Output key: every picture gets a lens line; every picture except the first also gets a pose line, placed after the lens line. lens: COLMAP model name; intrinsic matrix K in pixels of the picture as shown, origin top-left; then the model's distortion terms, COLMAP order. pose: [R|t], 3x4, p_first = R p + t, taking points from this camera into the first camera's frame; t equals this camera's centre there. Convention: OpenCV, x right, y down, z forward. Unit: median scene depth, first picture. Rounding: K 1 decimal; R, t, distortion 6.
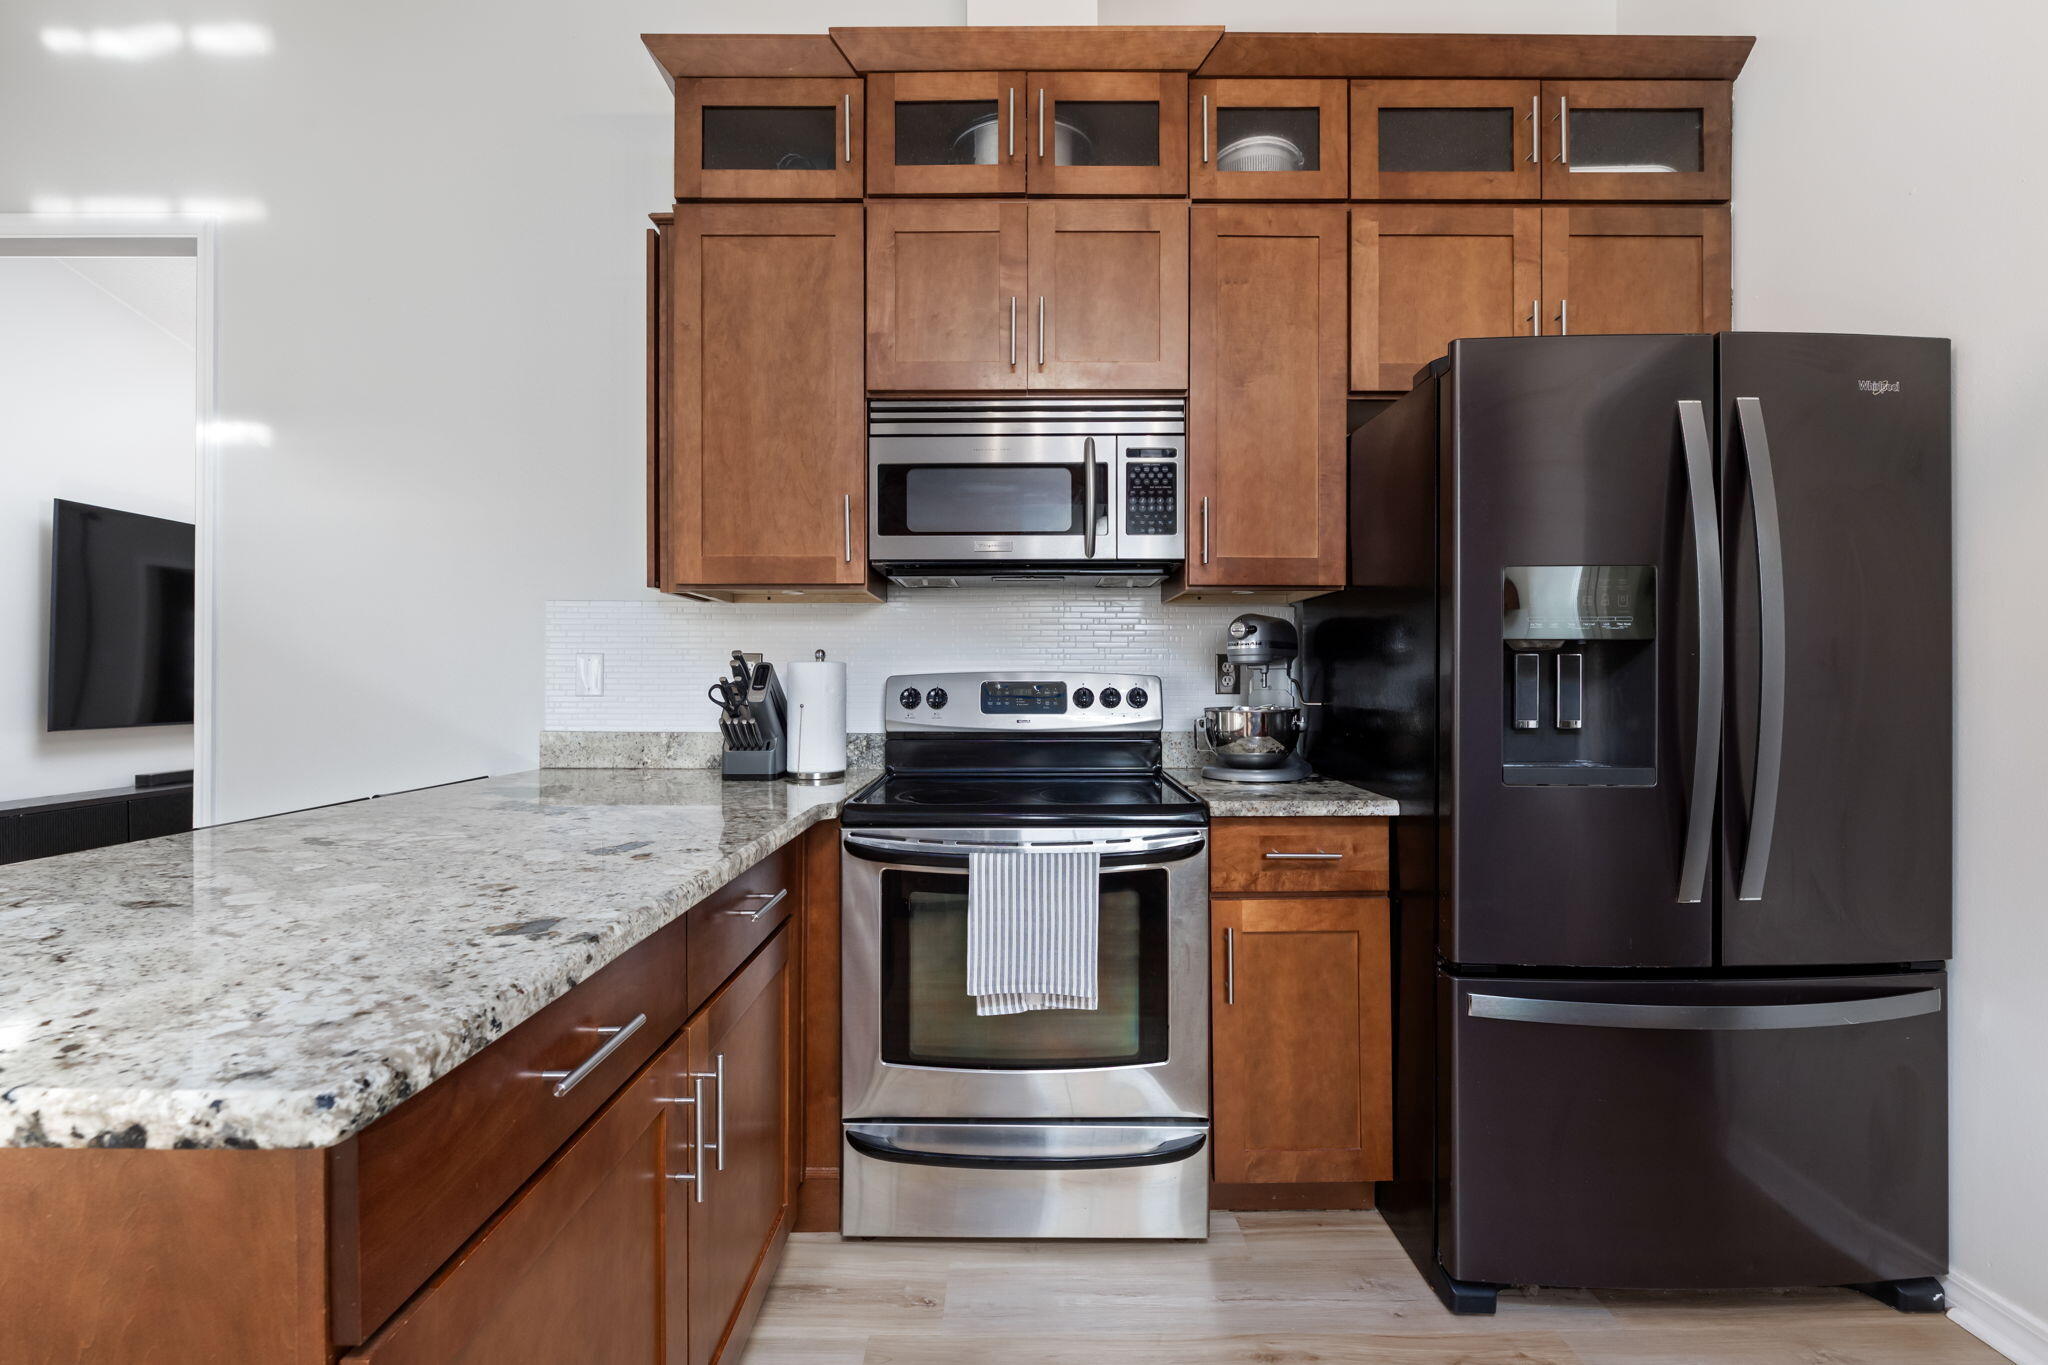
lens RADIAL K [[802.0, 0, 1026.6], [0, 802.0, 677.9], [0, 0, 1]] dist [-0.001837, -0.000056]
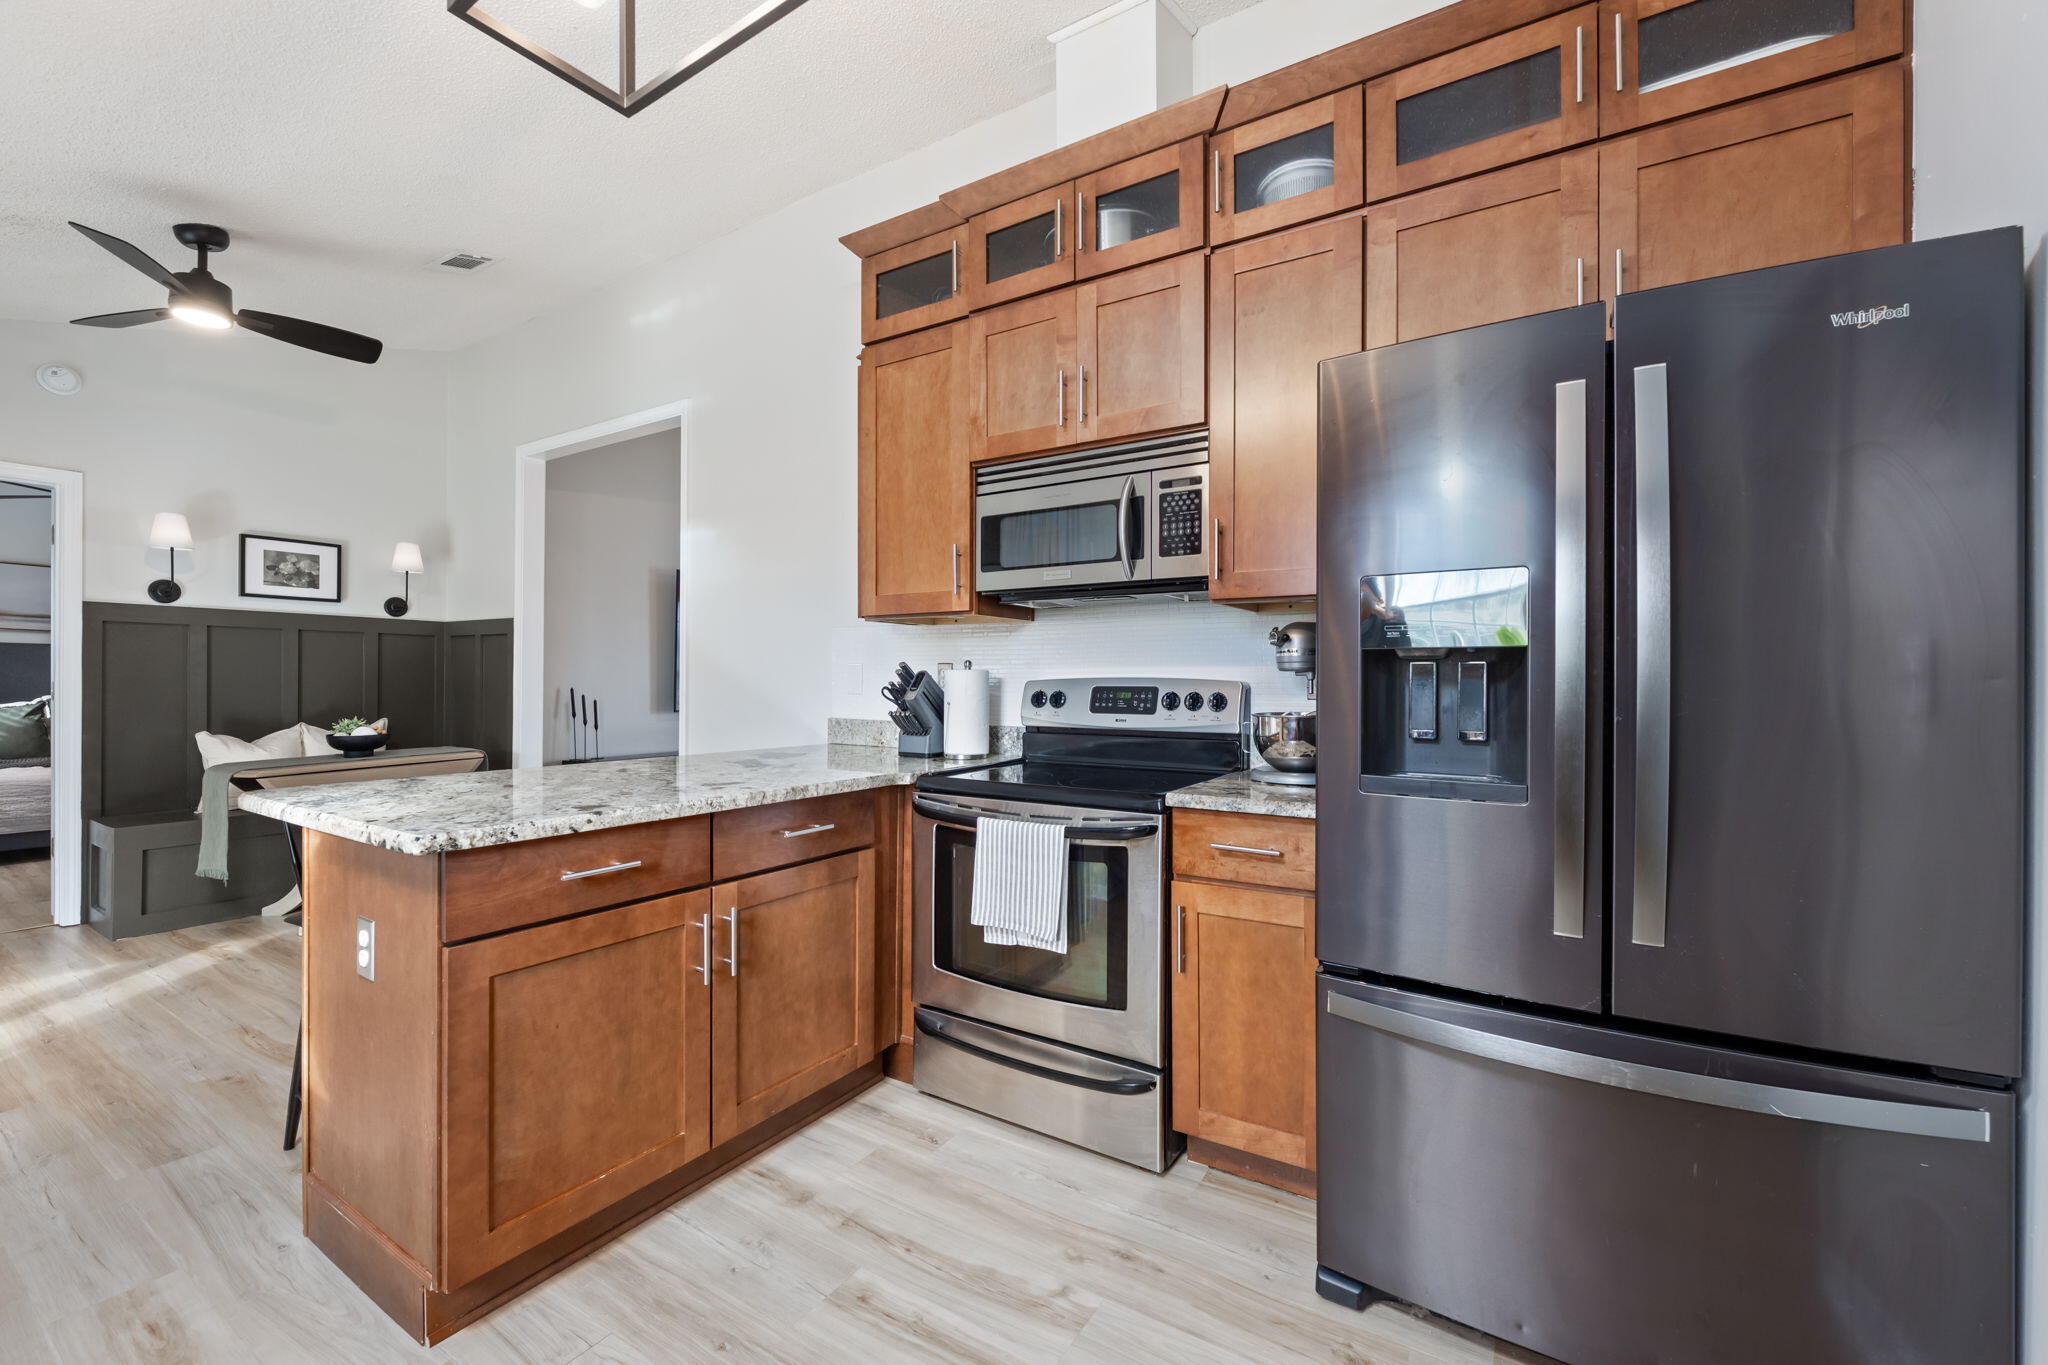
lens RADIAL K [[823.8, 0, 1064.0], [0, 823.8, 681.0], [0, 0, 1]] dist [-0.000409, -0.000144]
pose [[0.858009, 0.004021, -0.513619, 0.611605], [-0.003202, 0.999992, 0.002480, -0.006353], [0.513625, -0.000483, 0.858015, -0.069531]]
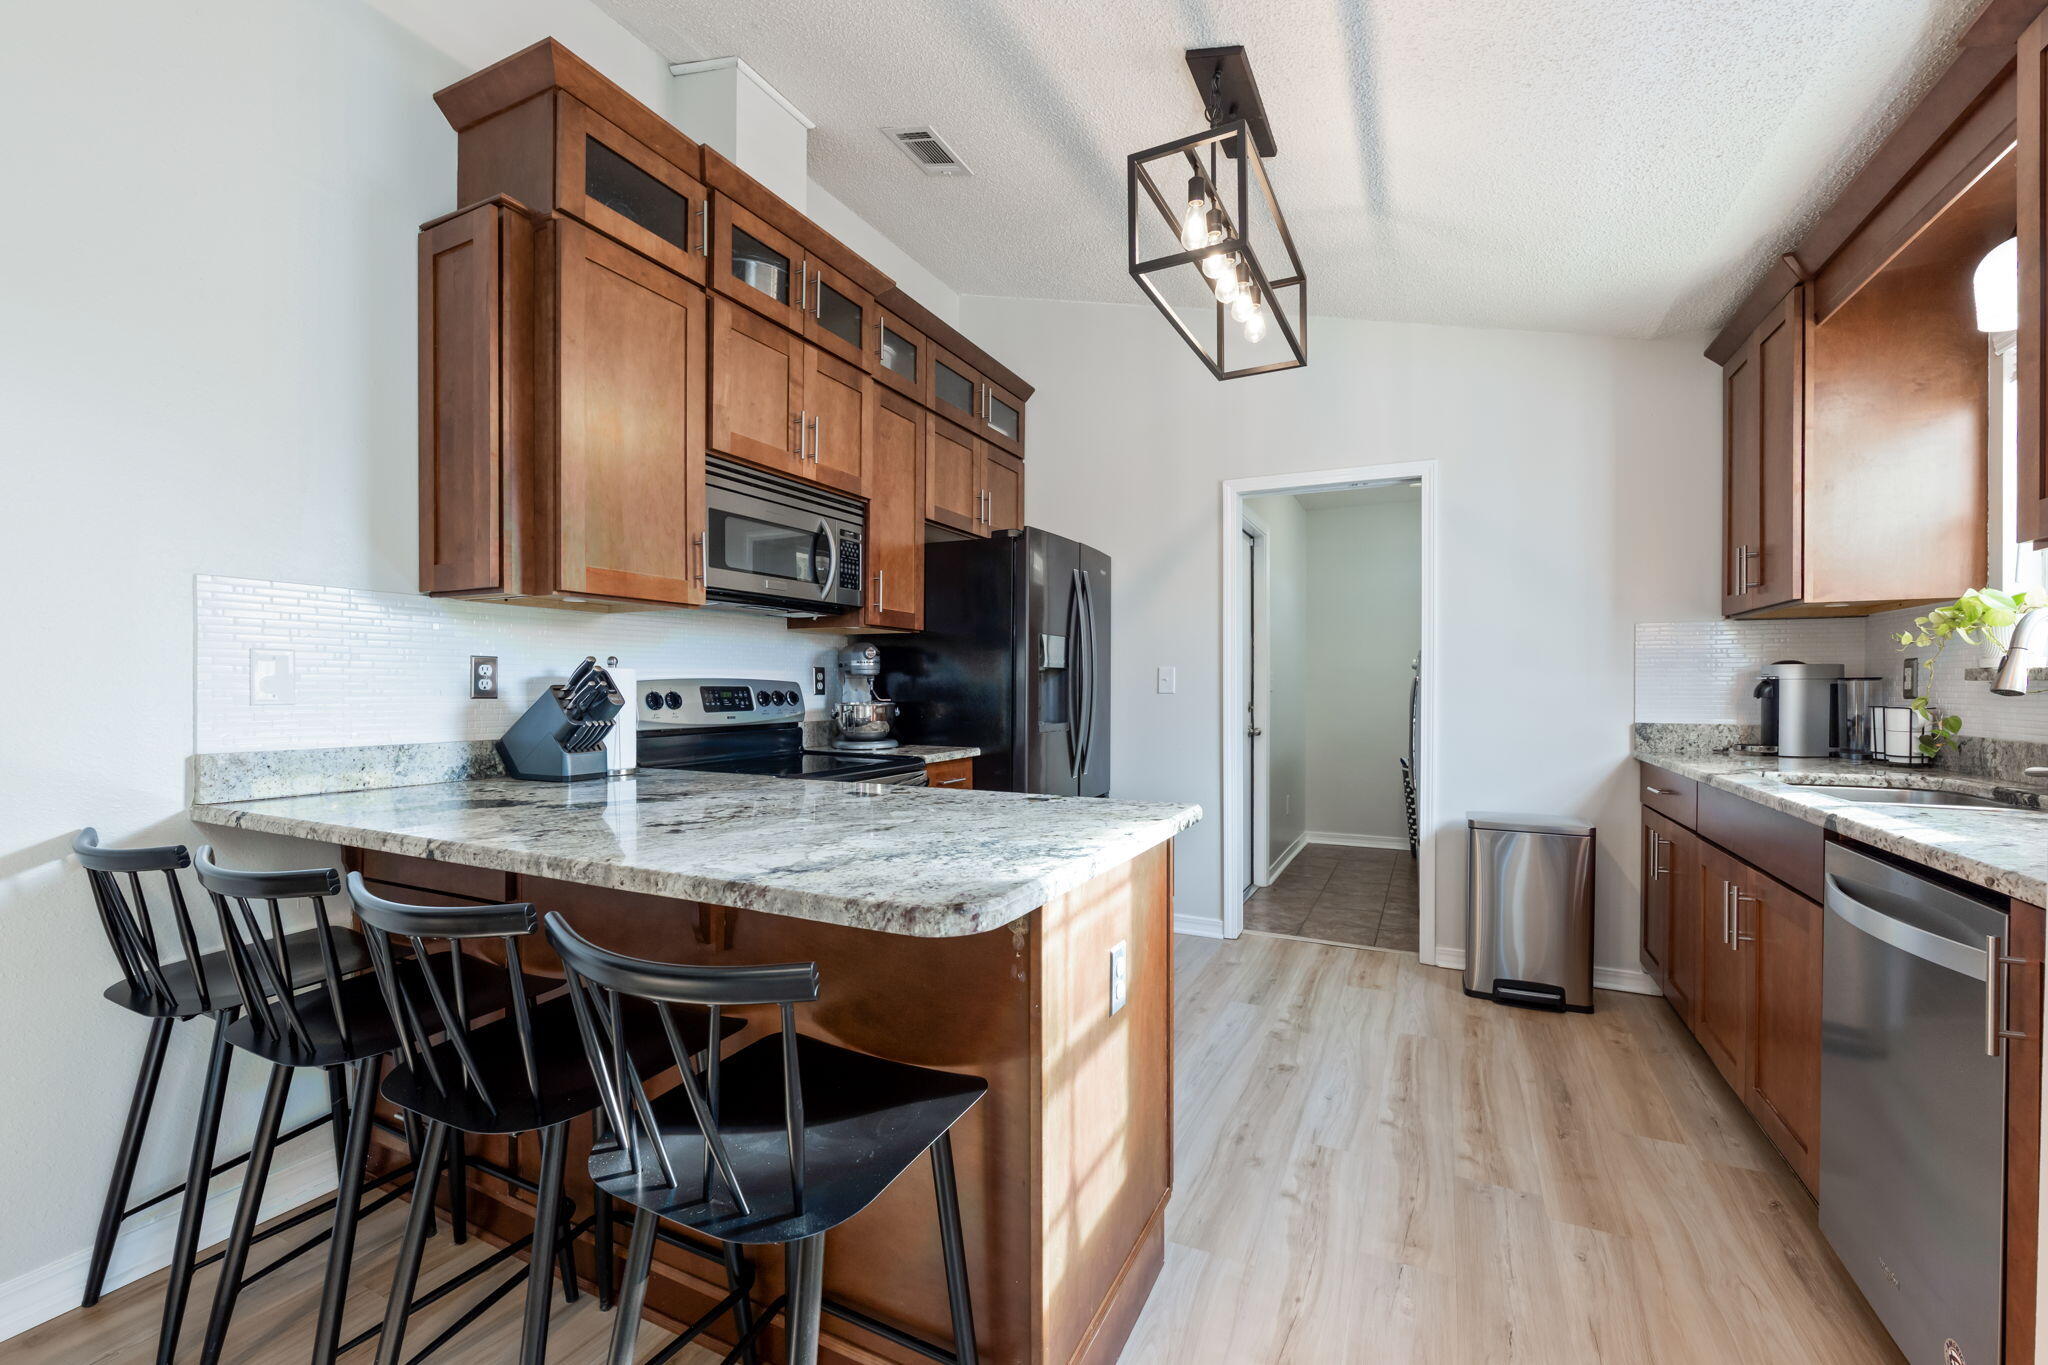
lens RADIAL K [[828.8, 0, 1027.8], [0, 828.8, 697.0], [0, 0, 1]] dist [0.000182, 0.000225]
pose [[0.453409, -0.010411, 0.891242, -1.093309], [-0.004236, 0.999895, 0.013836, 0.001769], [-0.891292, -0.010049, 0.453318, -0.008629]]
